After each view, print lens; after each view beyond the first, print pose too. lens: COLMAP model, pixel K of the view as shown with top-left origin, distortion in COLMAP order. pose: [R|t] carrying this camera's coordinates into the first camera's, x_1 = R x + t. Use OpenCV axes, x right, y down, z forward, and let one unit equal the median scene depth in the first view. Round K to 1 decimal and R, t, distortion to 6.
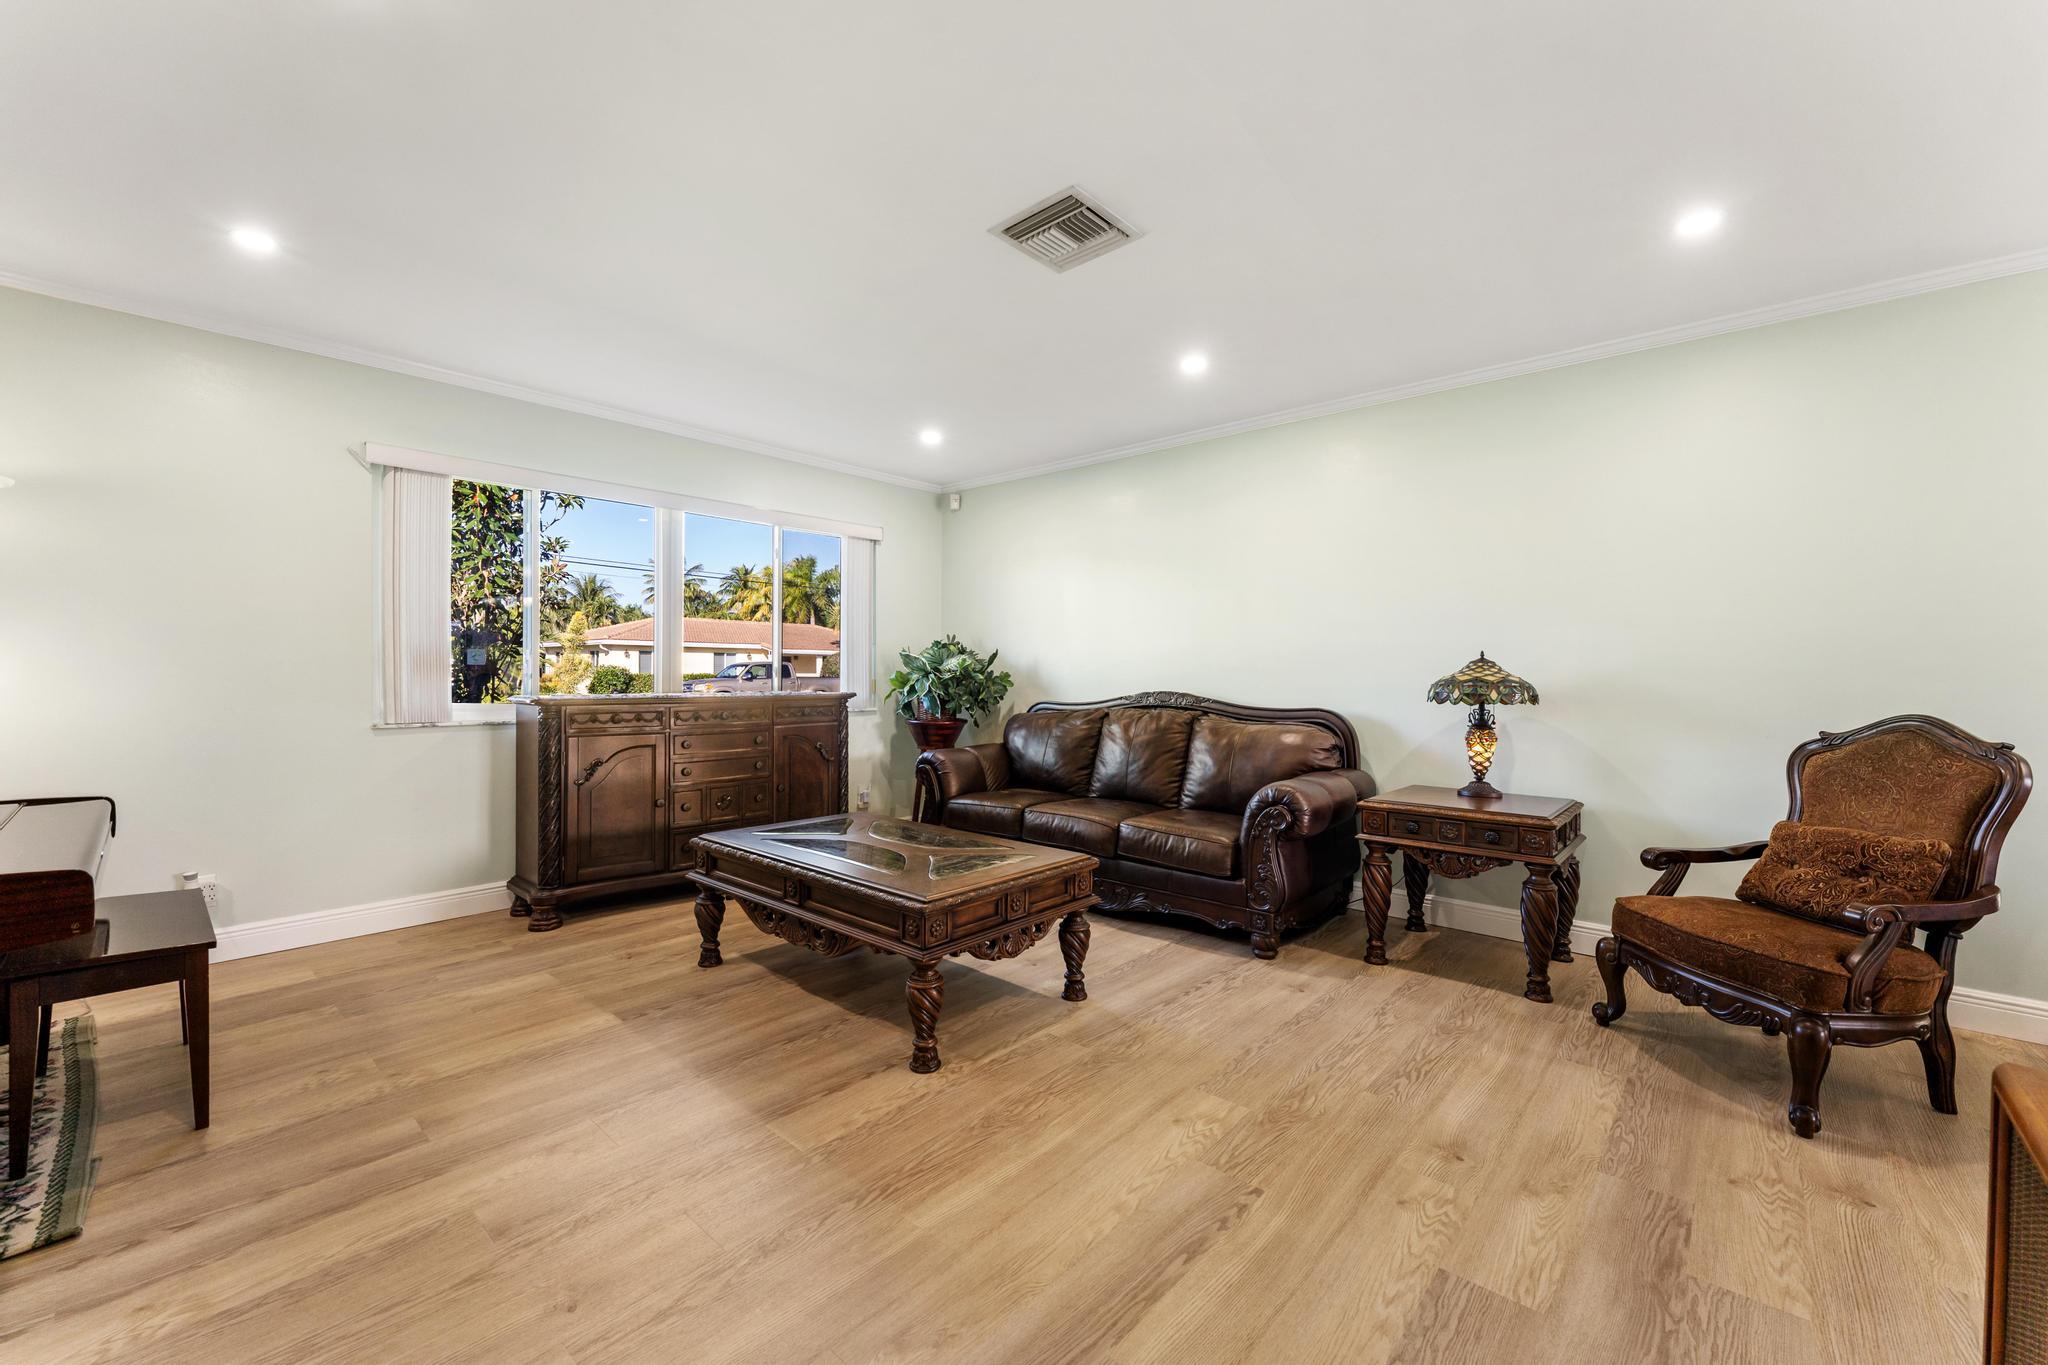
lens RADIAL K [[822.2, 0, 1024.4], [0, 822.2, 682.8], [0, 0, 1]] dist [0.000804, -0.000906]
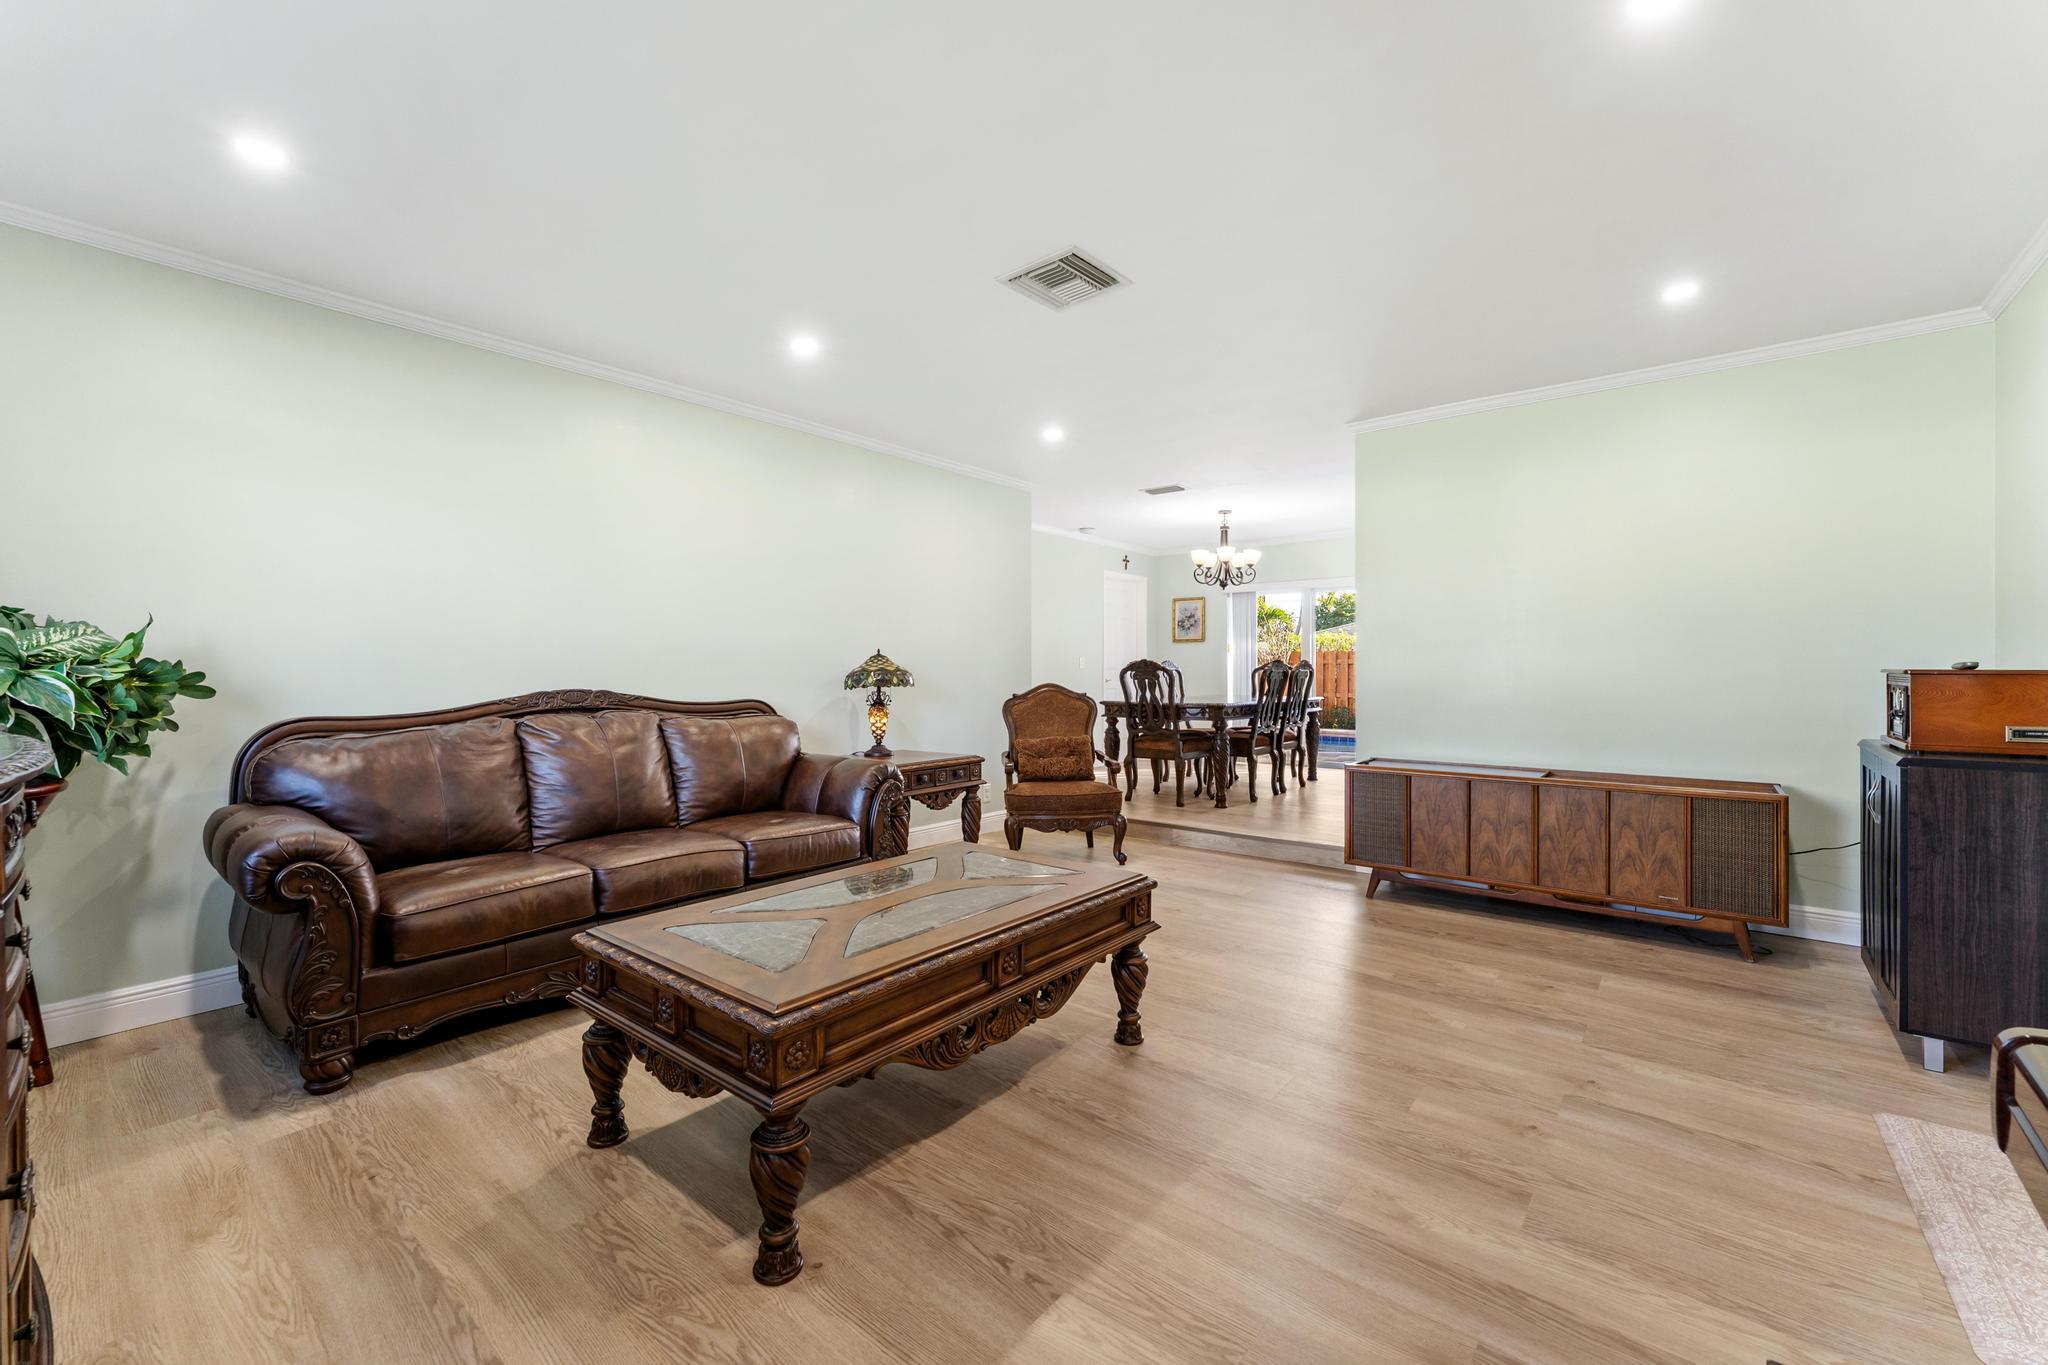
lens RADIAL K [[822.2, 0, 1022.5], [0, 822.2, 675.3], [0, 0, 1]] dist [0.000804, -0.000906]
pose [[-0.040087, -0.013906, 0.999099, -1.019774], [0.011781, 0.999827, 0.014389, -0.013935], [-0.999127, 0.012347, -0.039917, 1.029617]]
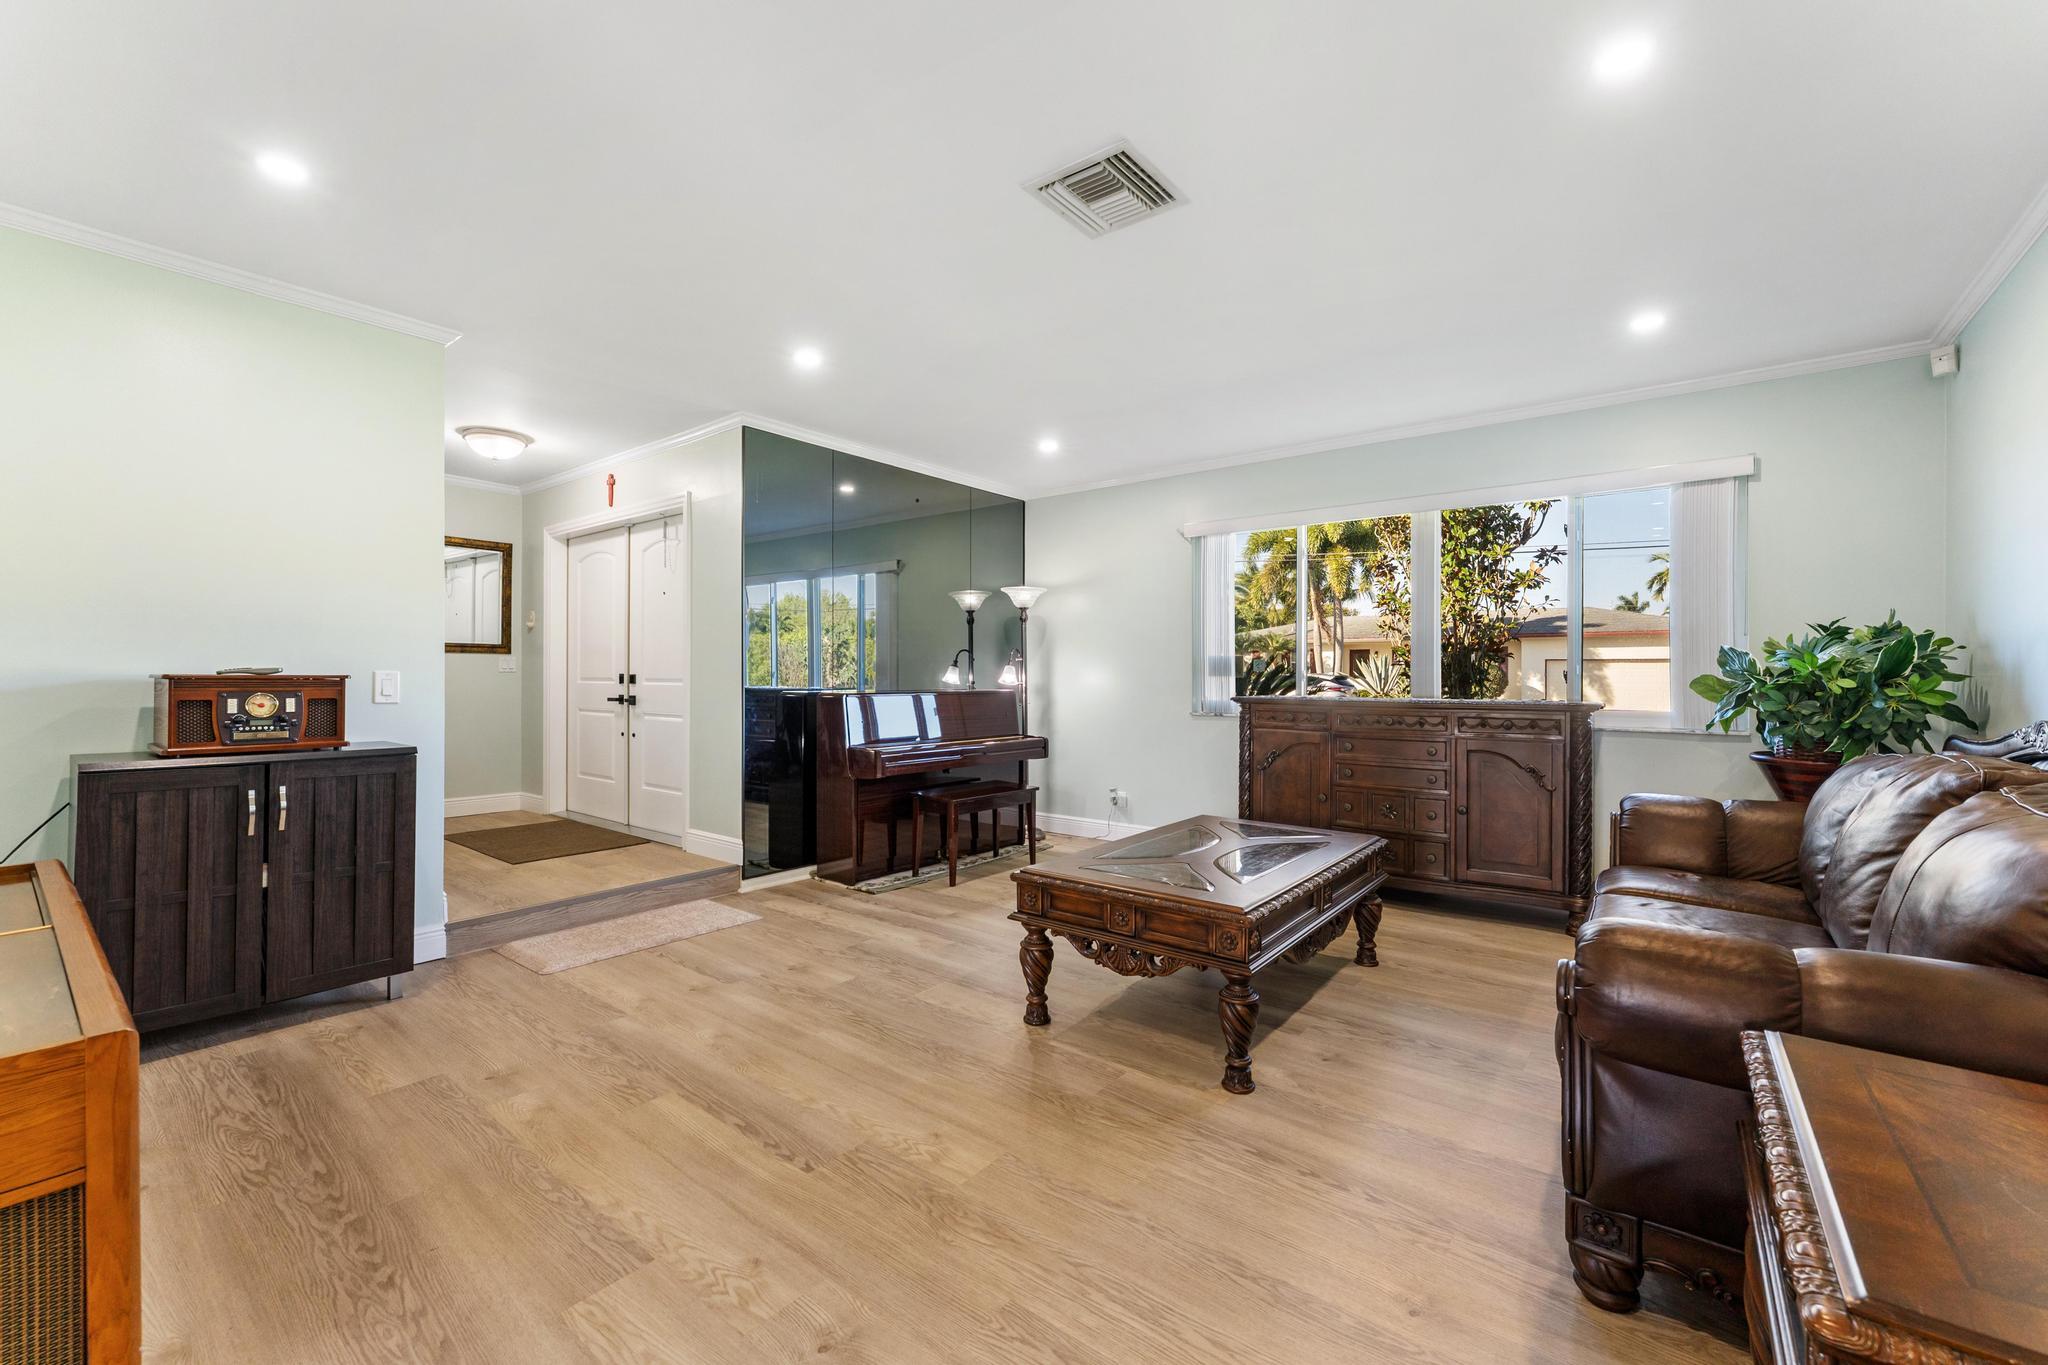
lens RADIAL K [[822.2, 0, 1028.0], [0, 822.2, 676.3], [0, 0, 1]] dist [0.000804, -0.000906]
pose [[0.063828, -0.006156, -0.997942, 0.888916], [-0.015814, 0.999849, -0.007179, 0.000512], [0.997836, 0.016240, 0.063721, 0.796494]]
